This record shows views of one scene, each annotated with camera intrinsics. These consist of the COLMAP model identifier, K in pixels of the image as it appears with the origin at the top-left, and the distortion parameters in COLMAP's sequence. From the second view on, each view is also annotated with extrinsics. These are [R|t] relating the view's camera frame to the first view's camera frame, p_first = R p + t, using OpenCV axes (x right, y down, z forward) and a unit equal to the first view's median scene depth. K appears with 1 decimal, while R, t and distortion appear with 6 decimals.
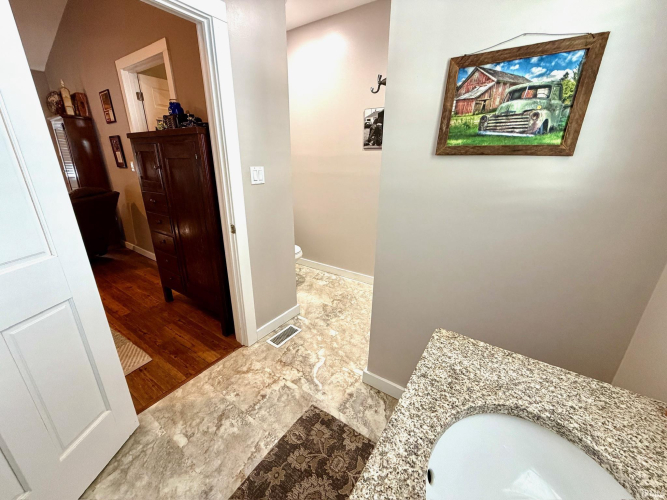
lens RADIAL K [[264.8, 0, 334.3], [0, 264.8, 248.0], [0, 0, 1]] dist [-0.000171, 0.000282]
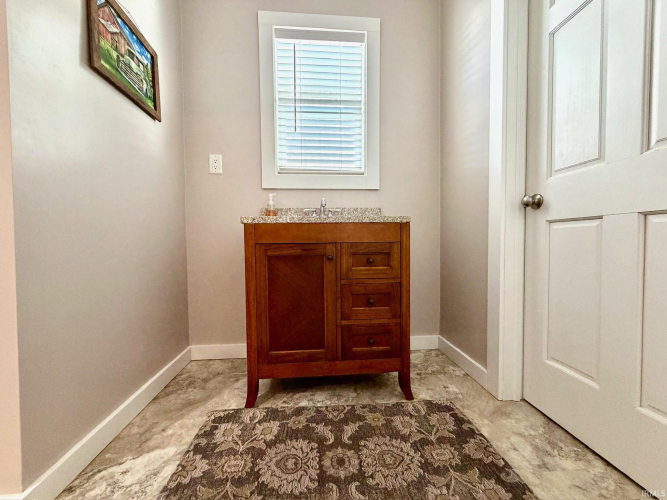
lens RADIAL K [[264.8, 0, 334.8], [0, 264.8, 251.6], [0, 0, 1]] dist [-0.000171, 0.000282]
pose [[-0.618202, -0.027997, 0.785520, -0.695992], [0.264992, 0.933436, 0.241817, 0.182809], [-0.740004, 0.357649, -0.569633, 1.003493]]
